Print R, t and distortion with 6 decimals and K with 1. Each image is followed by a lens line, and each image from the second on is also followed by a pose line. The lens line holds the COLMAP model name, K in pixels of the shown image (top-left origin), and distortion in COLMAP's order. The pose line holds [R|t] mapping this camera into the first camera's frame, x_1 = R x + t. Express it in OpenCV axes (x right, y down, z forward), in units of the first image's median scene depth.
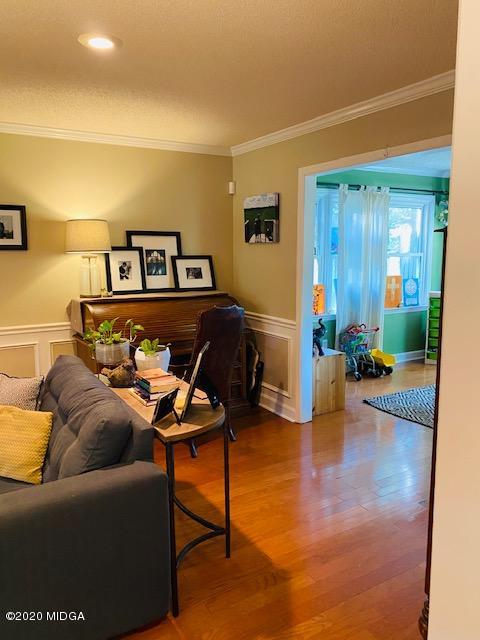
lens RADIAL K [[488.7, 0, 244.4], [0, 488.7, 315.8], [0, 0, 1]] dist [0.042709, -0.066803]
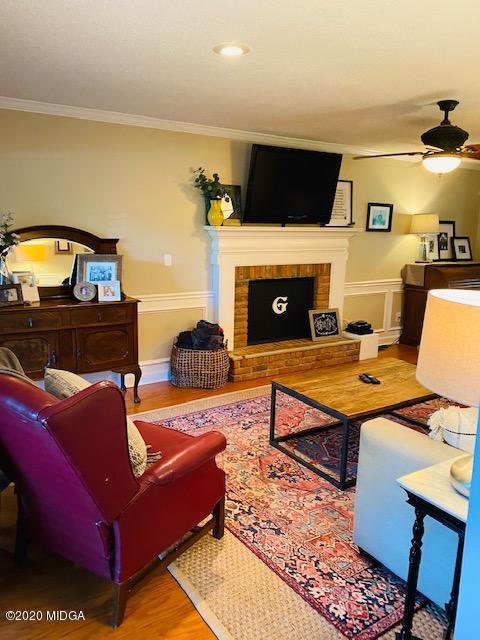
lens RADIAL K [[488.7, 0, 233.7], [0, 488.7, 313.0], [0, 0, 1]] dist [0.042709, -0.066803]
pose [[0.999701, 0.018152, 0.016391, -0.965608], [-0.018691, 0.999269, 0.033358, 0.082764], [-0.015774, -0.033654, 0.999309, -0.581370]]
